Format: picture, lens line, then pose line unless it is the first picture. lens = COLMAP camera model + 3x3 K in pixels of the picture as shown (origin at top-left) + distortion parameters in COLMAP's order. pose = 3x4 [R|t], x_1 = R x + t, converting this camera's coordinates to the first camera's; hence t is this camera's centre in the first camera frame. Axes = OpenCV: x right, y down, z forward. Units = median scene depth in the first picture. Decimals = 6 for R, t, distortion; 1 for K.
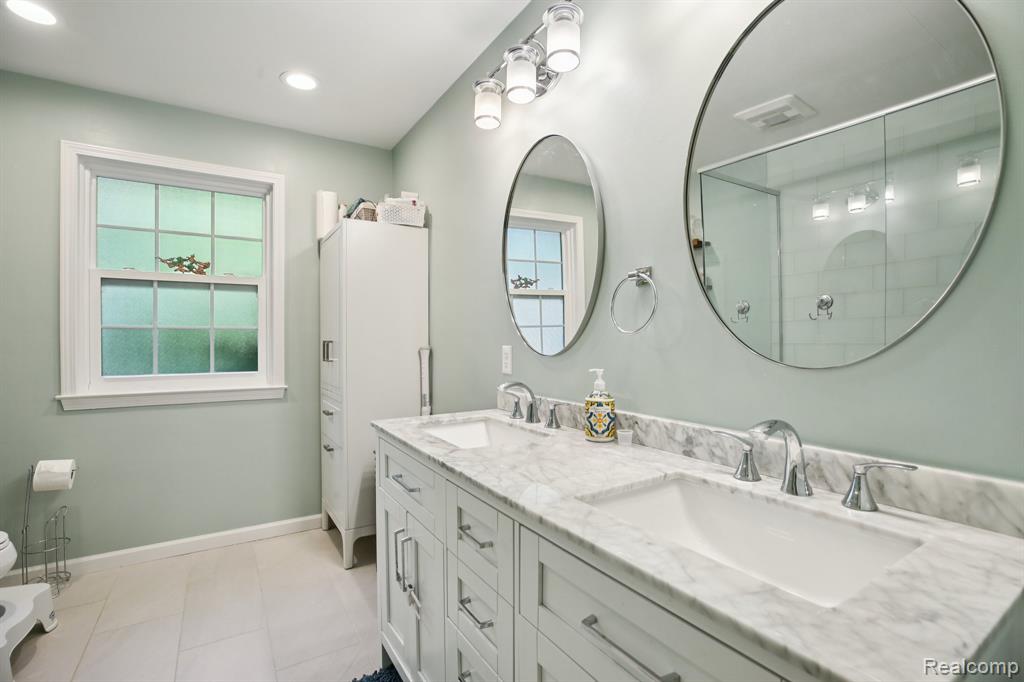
lens RADIAL K [[460.2, 0, 513.1], [0, 460.2, 343.7], [0, 0, 1]] dist [-0.045438, 0.011374]
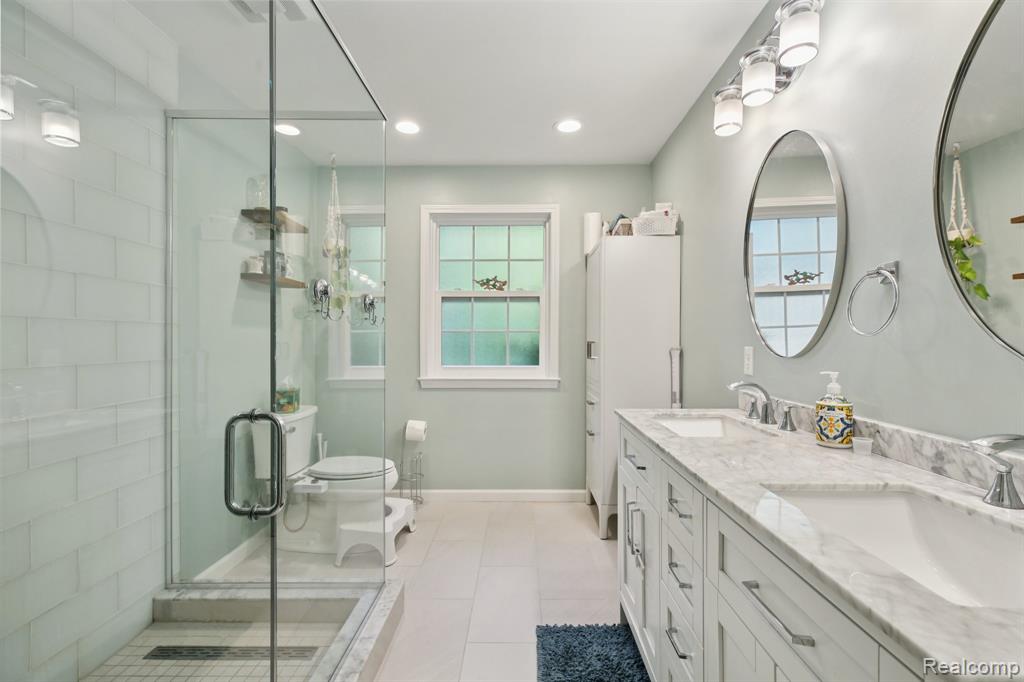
lens RADIAL K [[465.8, 0, 513.8], [0, 465.8, 340.0], [0, 0, 1]] dist [-0.034227, 0.009303]
pose [[0.826775, 0.001836, -0.562529, 0.139470], [-0.007113, 0.999949, -0.007189, 0.000133], [0.562487, 0.009945, 0.826746, -0.135033]]
